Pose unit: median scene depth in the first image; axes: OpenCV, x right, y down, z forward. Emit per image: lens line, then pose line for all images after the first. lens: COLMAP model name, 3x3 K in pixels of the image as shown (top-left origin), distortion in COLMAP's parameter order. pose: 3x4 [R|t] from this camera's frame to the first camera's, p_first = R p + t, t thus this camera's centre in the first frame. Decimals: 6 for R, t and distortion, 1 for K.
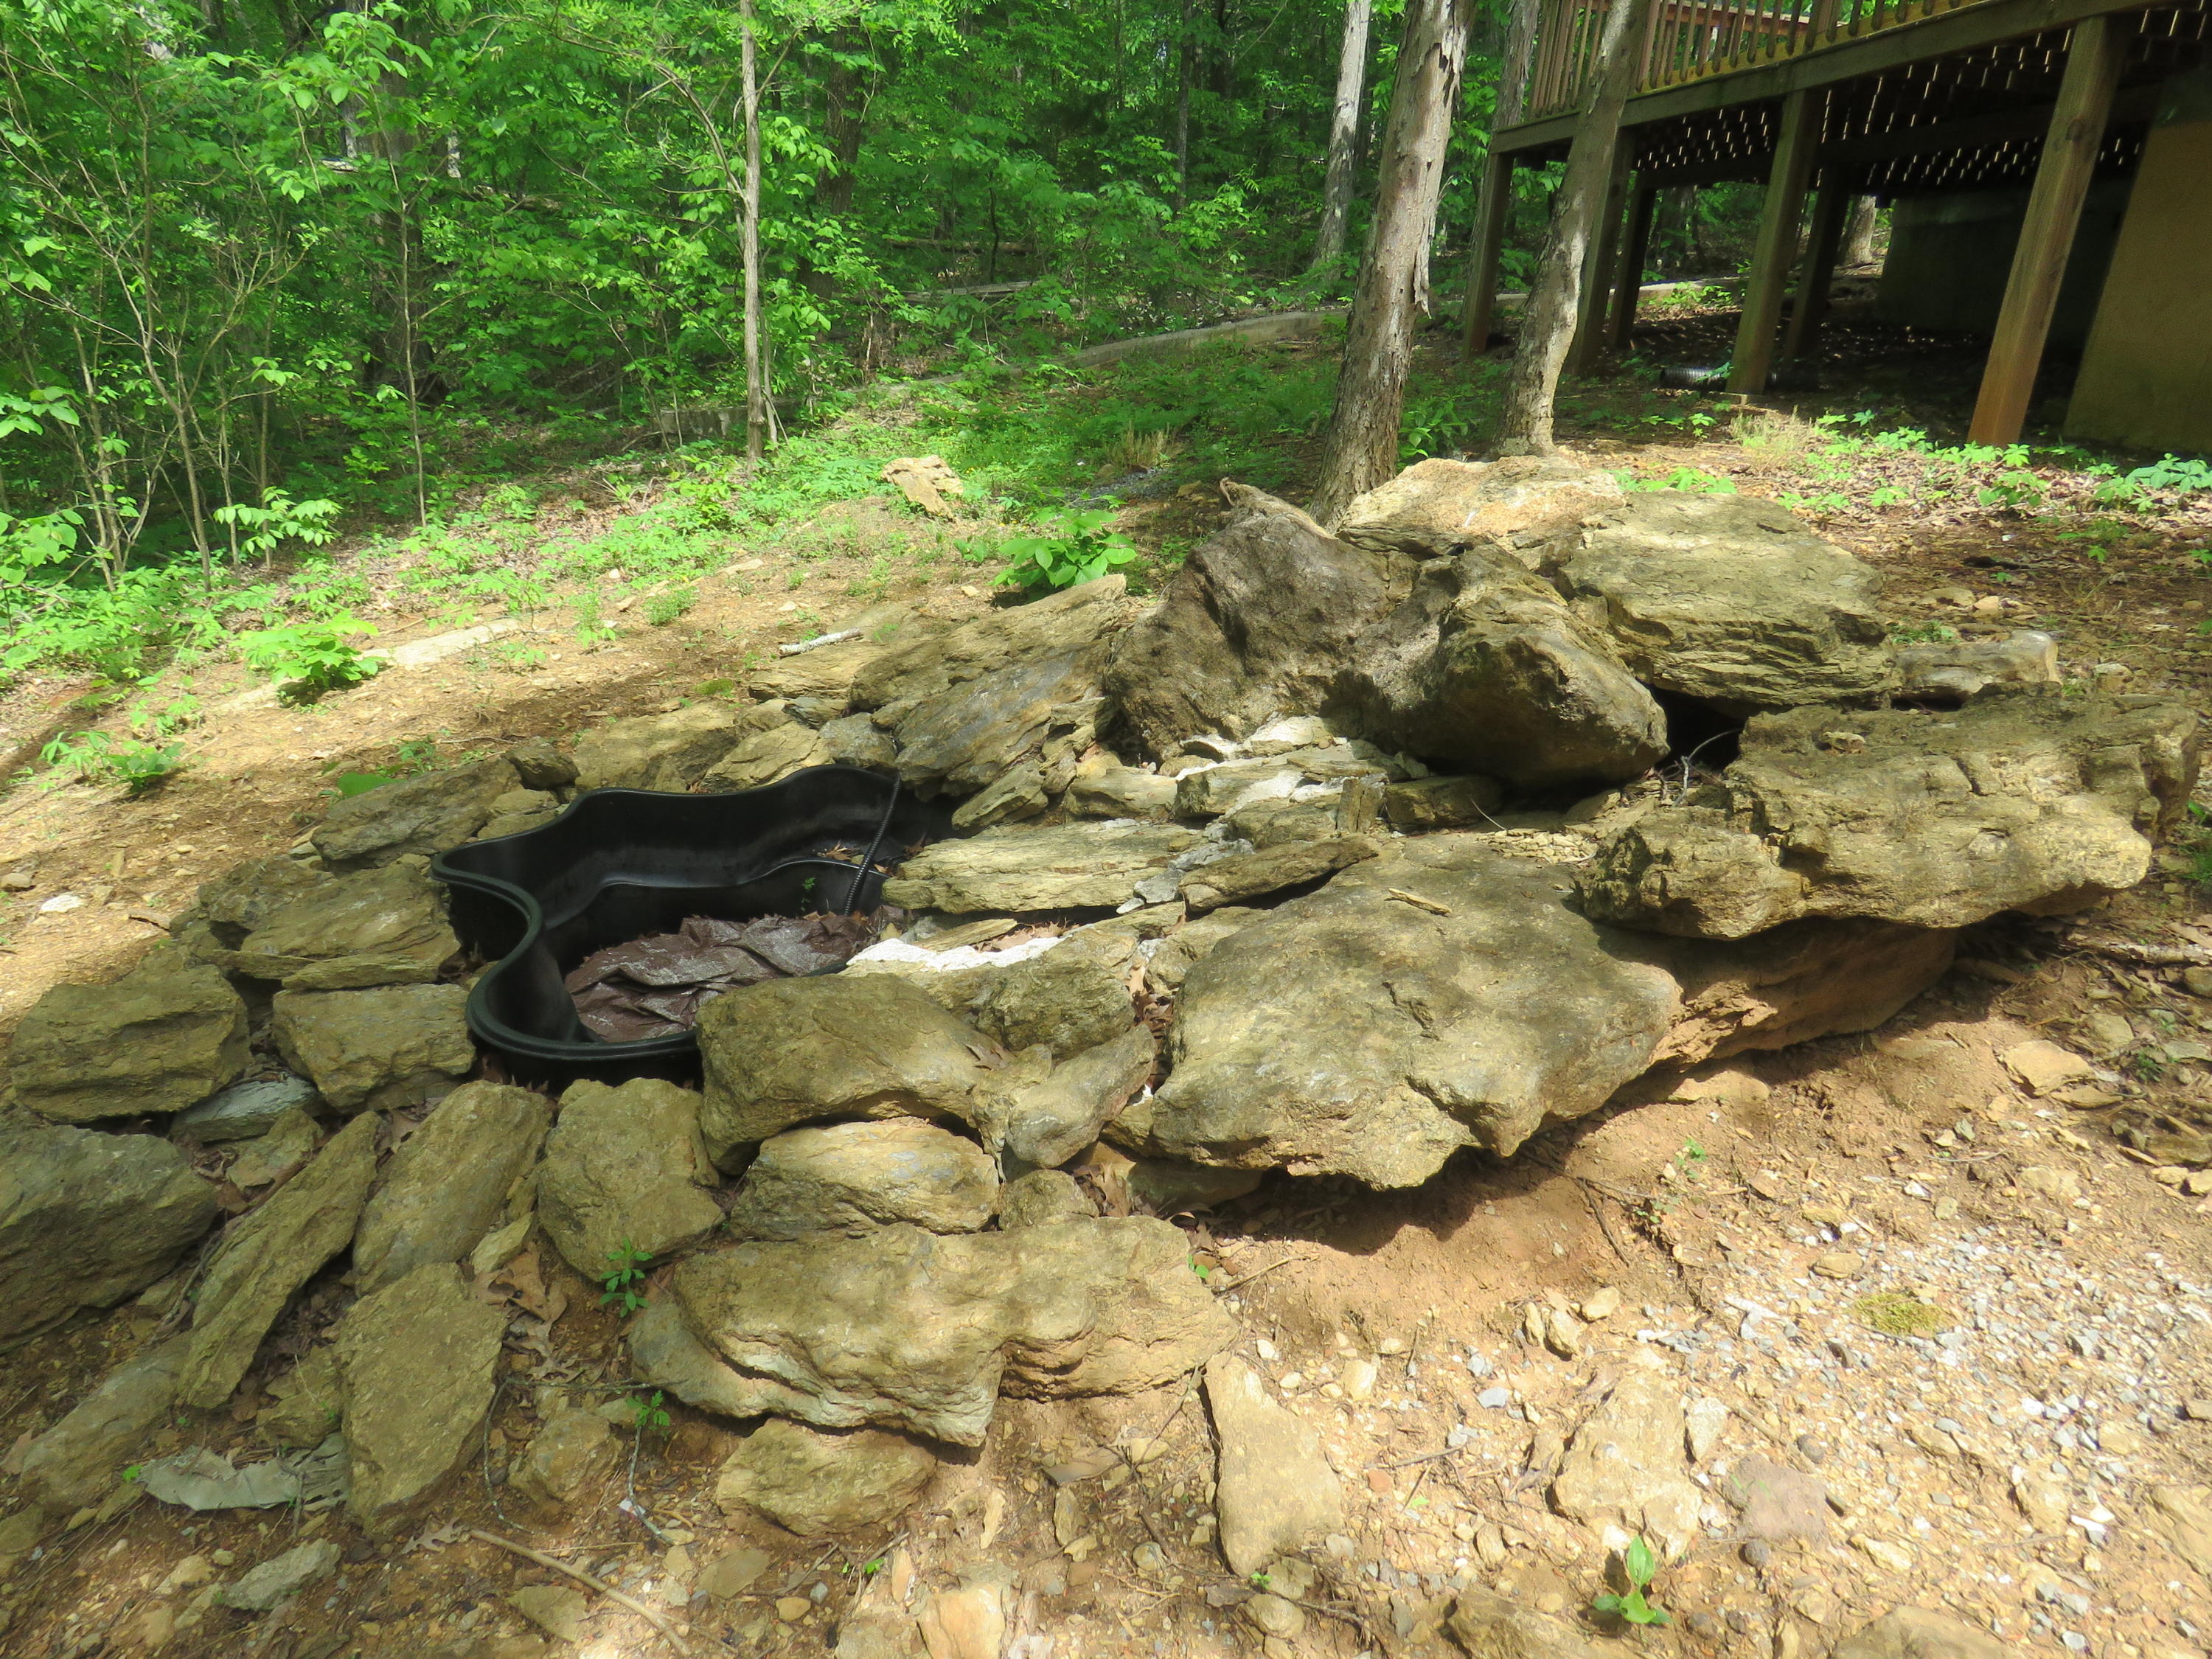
lens RADIAL K [[1416.4, 0, 1104.8], [0, 1416.4, 844.7], [0, 0, 1]] dist [-0.001719, 0.002713]
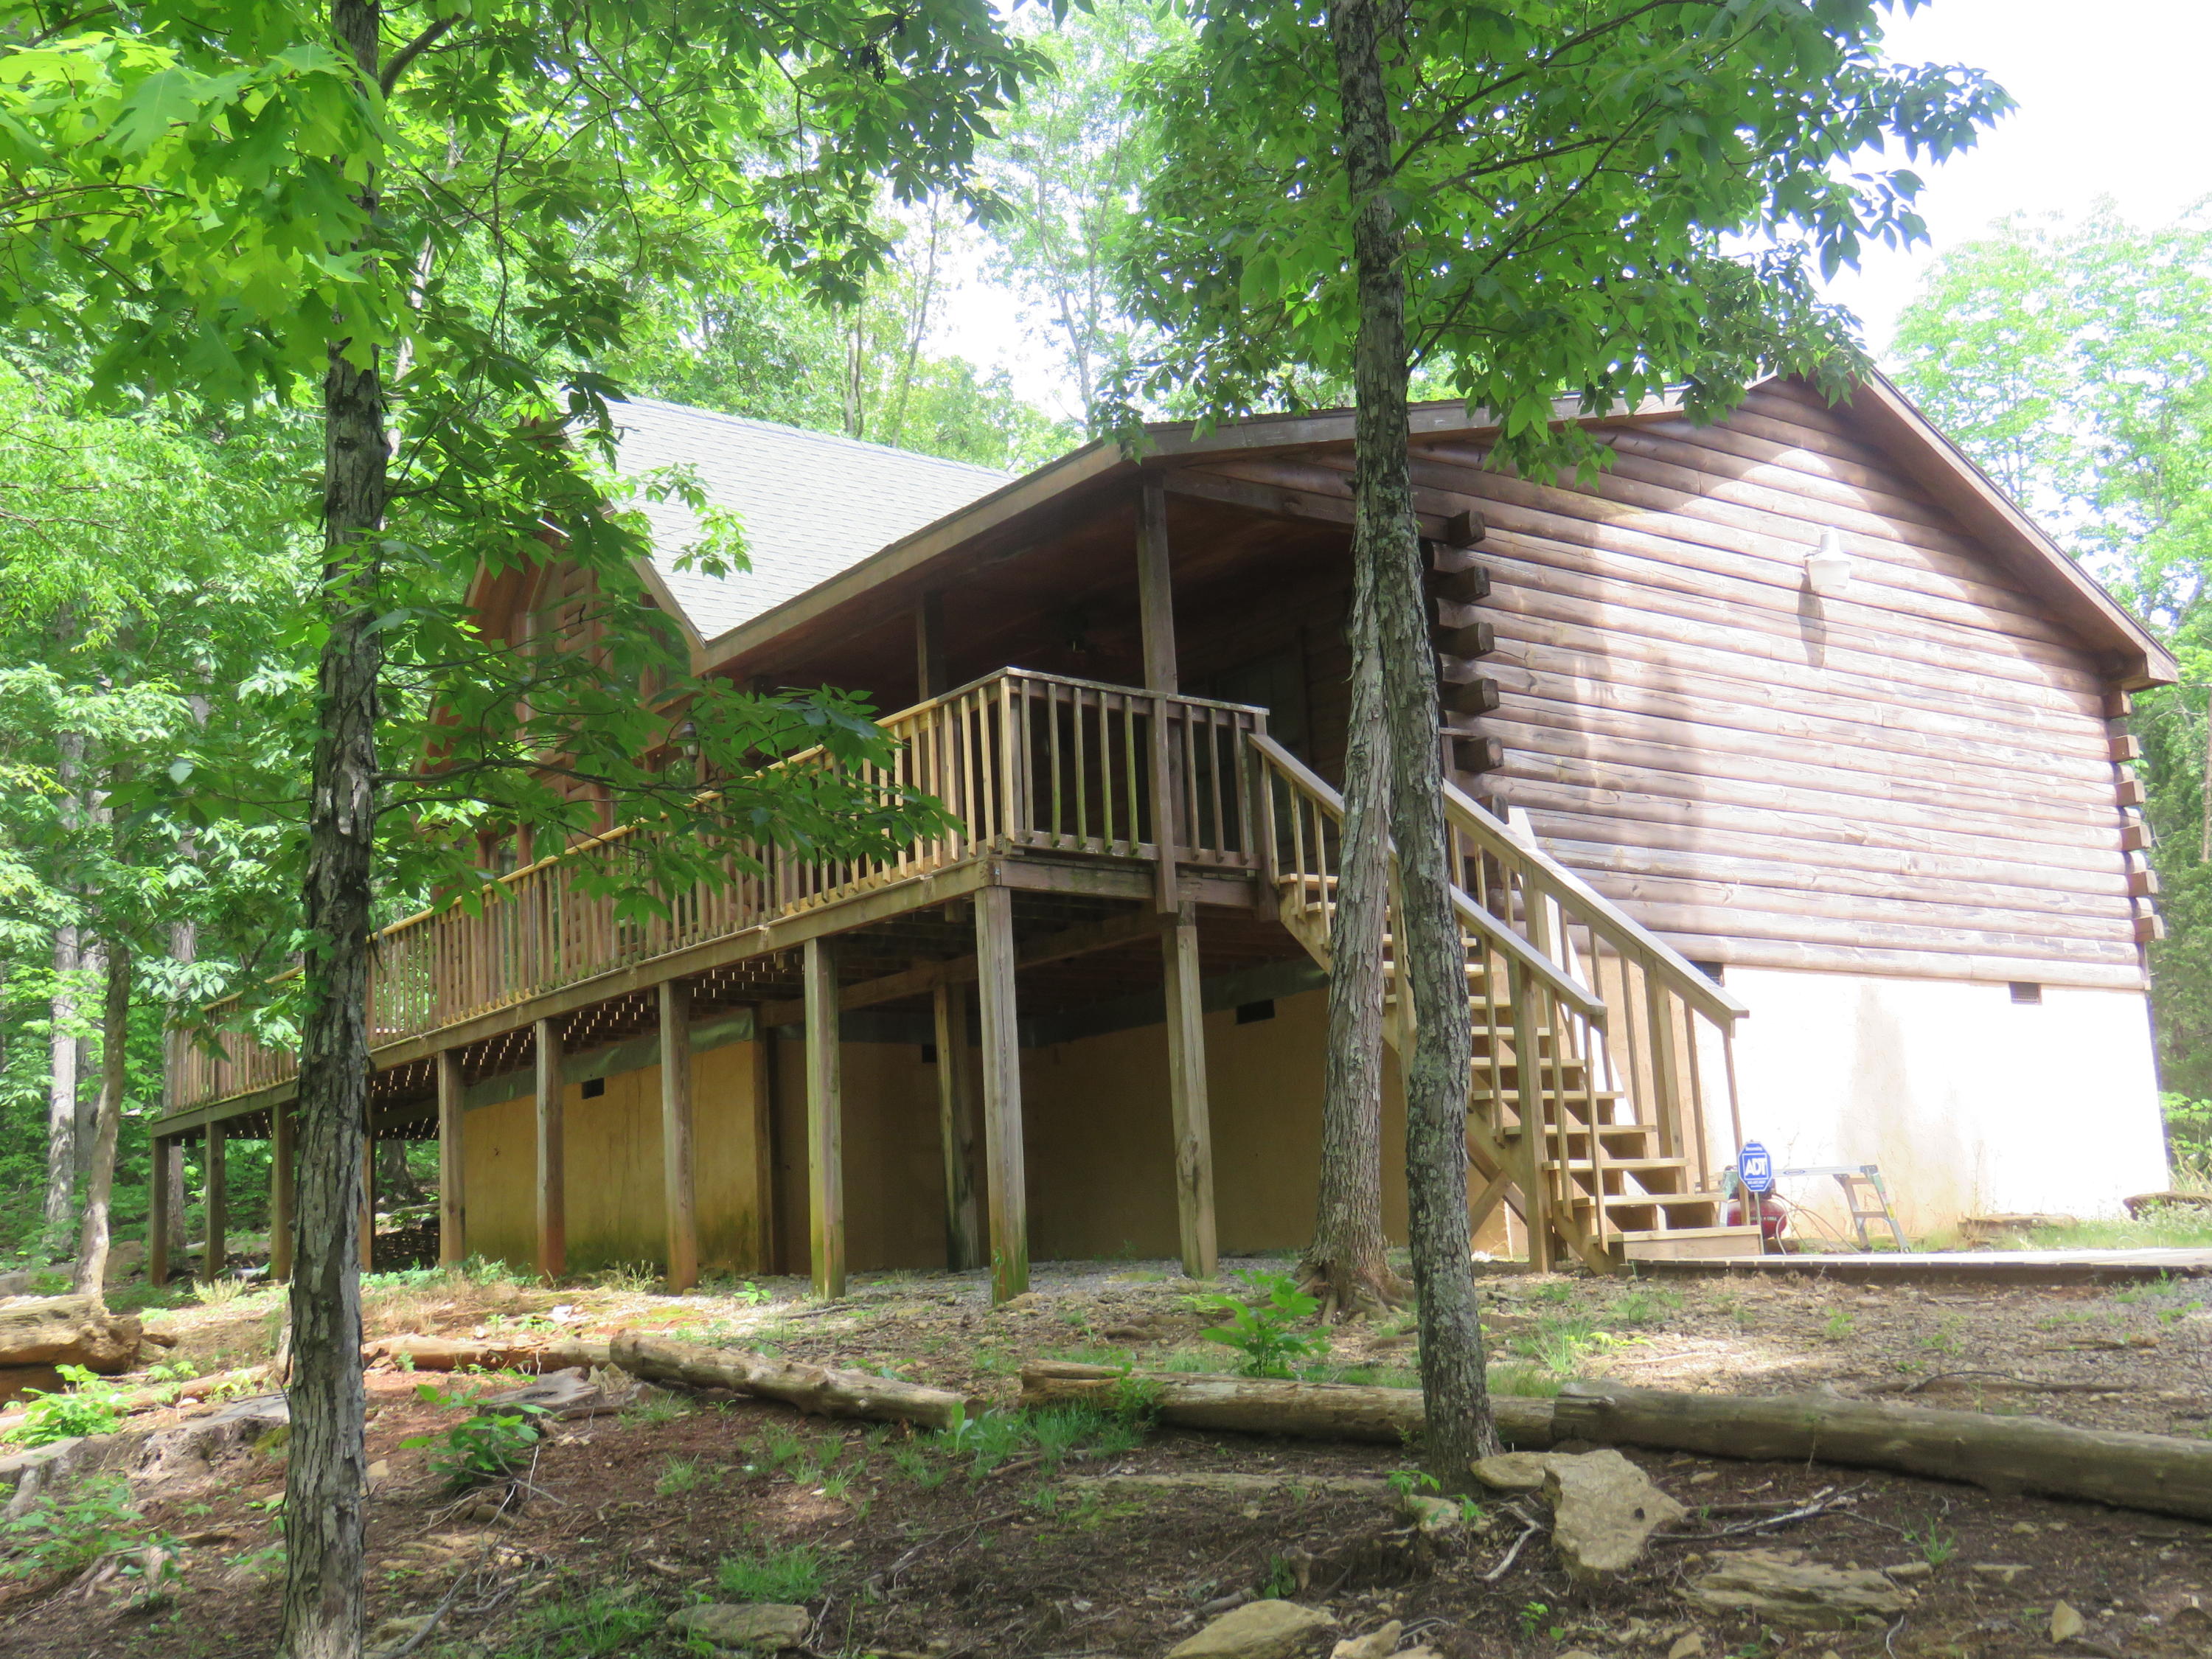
lens RADIAL K [[2472.6, 0, 1098.0], [0, 2472.6, 843.3], [0, 0, 1]] dist [-0.005188, 0.000000]
pose [[0.889899, -0.032836, 0.454975, 0.042384], [0.260906, 0.854790, -0.448623, 0.914848], [-0.374177, 0.517934, 0.769243, -2.113443]]
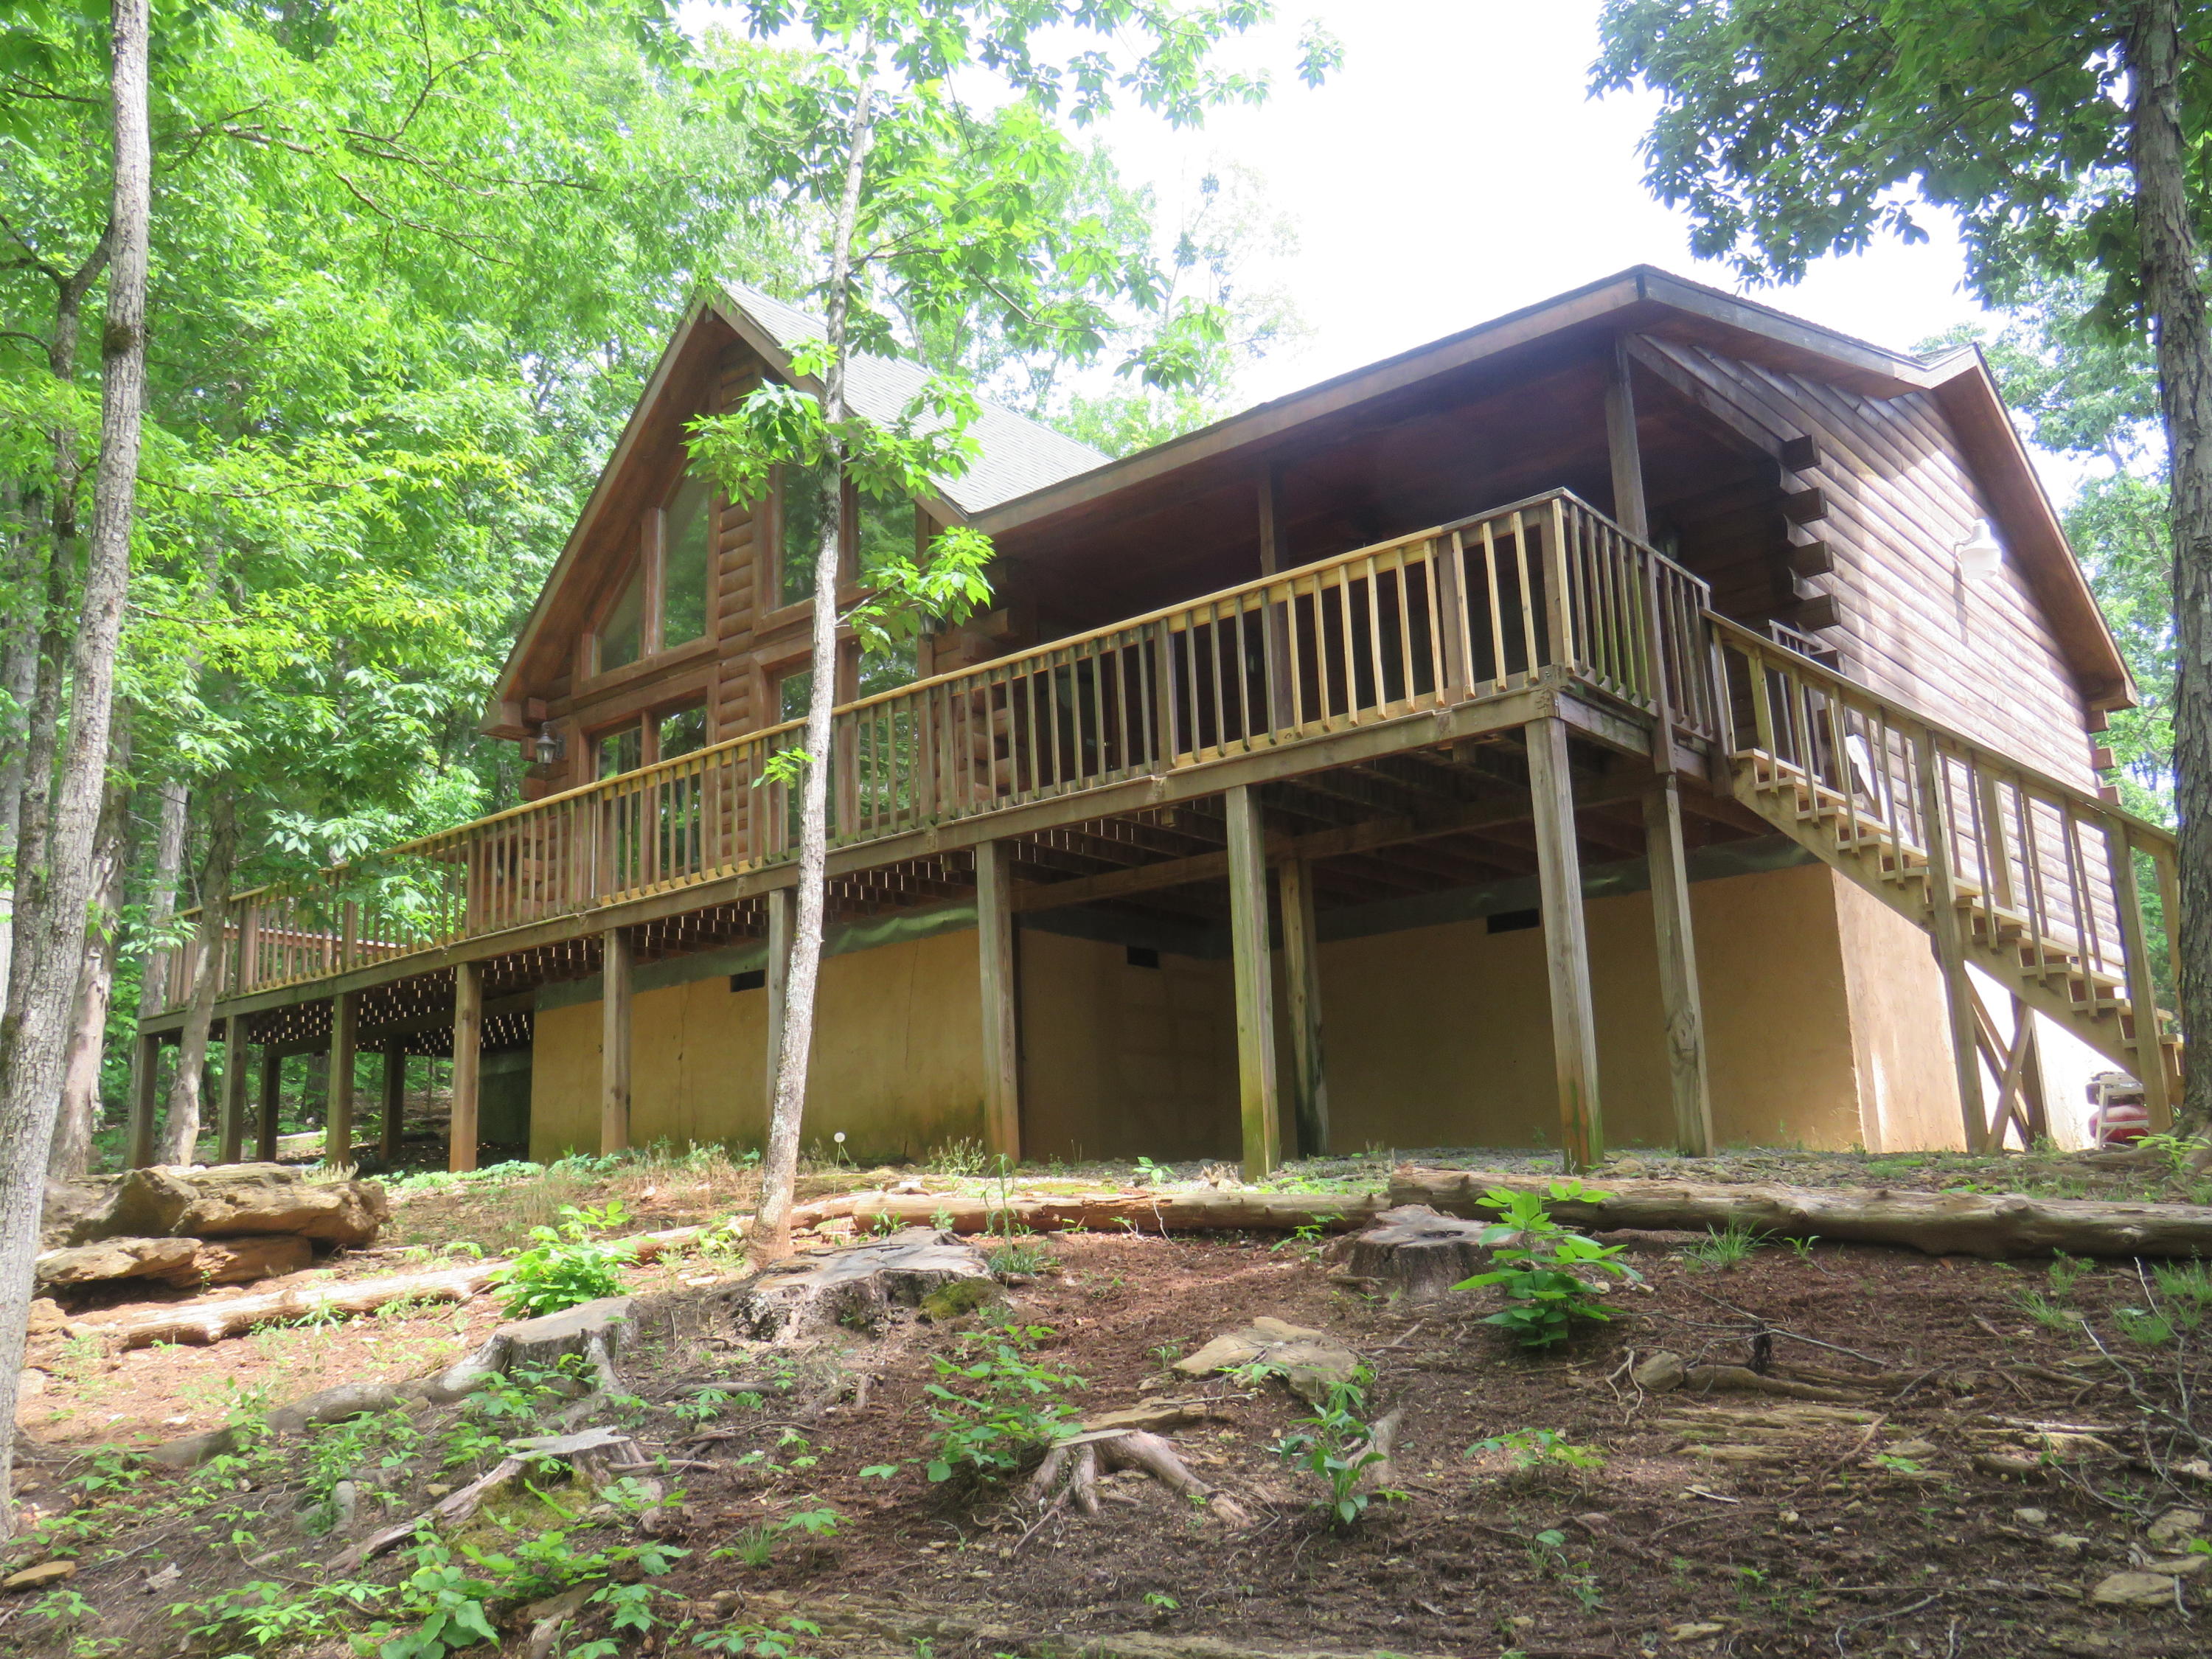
lens RADIAL K [[1912.4, 0, 1117.9], [0, 1912.4, 841.2], [0, 0, 1]] dist [-0.006124, -0.008851]
pose [[0.761685, 0.043074, 0.646515, -0.293420], [0.304695, 0.856772, -0.416056, 0.584157], [-0.571837, 0.513894, 0.639465, -1.169560]]
